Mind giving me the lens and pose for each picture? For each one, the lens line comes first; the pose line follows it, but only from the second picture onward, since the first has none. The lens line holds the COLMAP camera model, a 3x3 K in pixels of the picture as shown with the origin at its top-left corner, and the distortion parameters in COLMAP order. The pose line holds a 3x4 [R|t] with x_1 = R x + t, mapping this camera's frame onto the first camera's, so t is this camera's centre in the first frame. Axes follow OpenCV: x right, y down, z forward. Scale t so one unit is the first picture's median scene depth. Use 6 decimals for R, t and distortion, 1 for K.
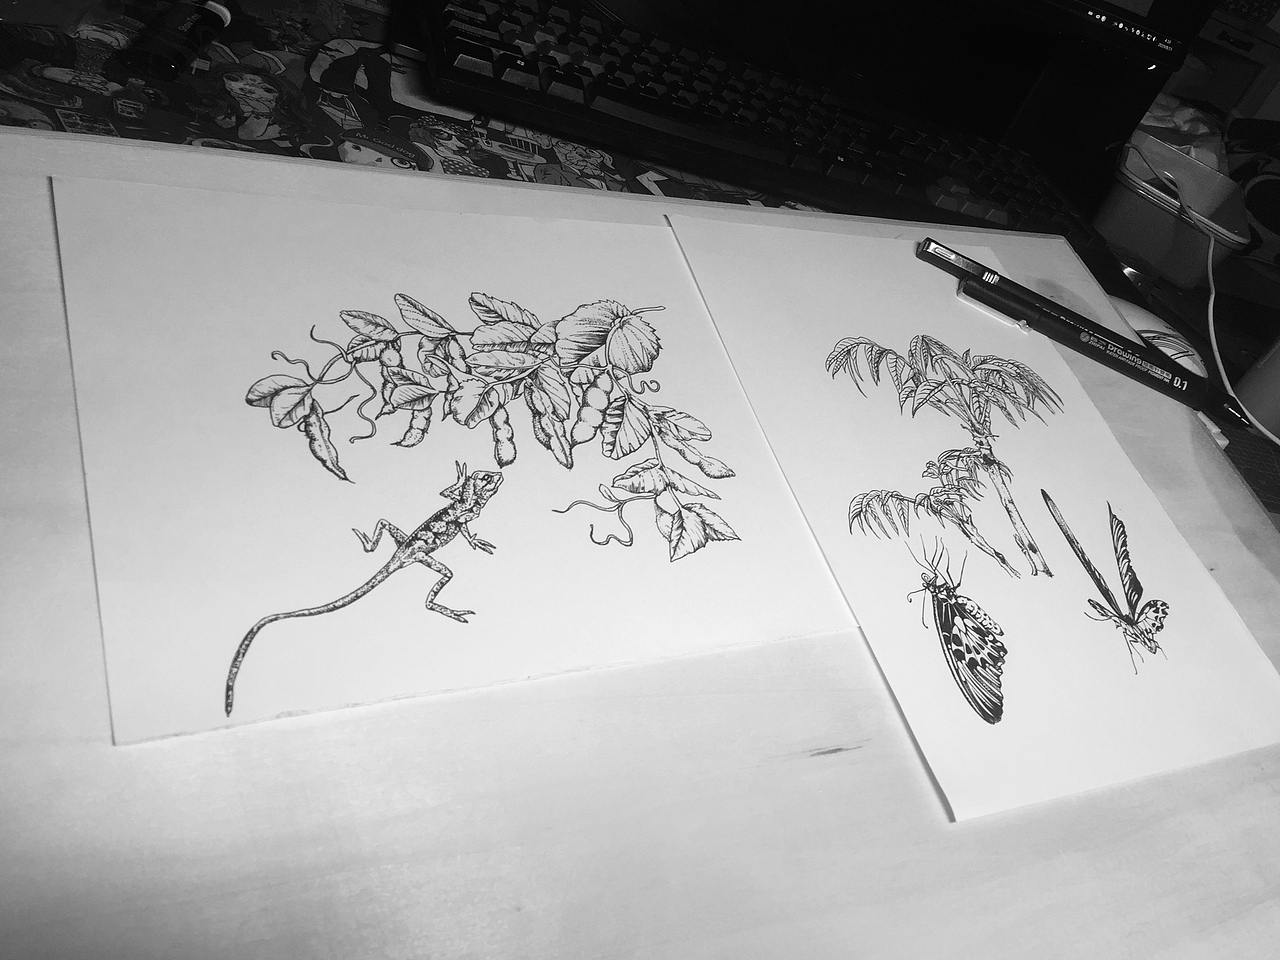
lens RADIAL K [[1107.6, 0, 640.0], [0, 1107.6, 480.0], [0, 0, 1]] dist [0.088990, -0.127508]
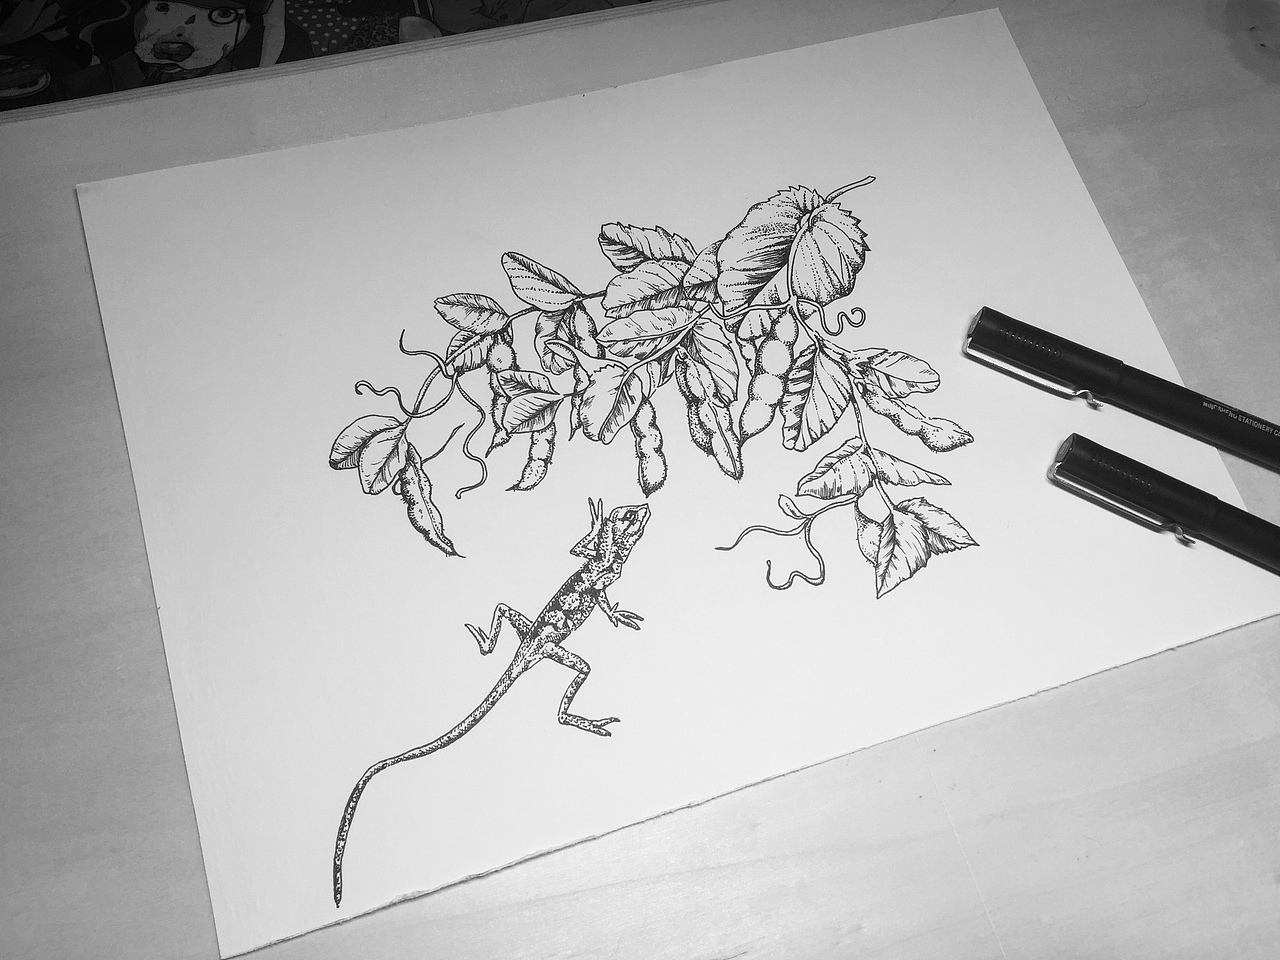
lens RADIAL K [[1107.6, 0, 640.0], [0, 1107.6, 480.0], [0, 0, 1]] dist [0.088990, -0.127508]
pose [[0.990774, -0.118476, -0.065801, -0.080249], [0.107068, 0.981954, -0.155892, 0.103314], [0.083083, 0.147408, 0.985580, 0.232353]]
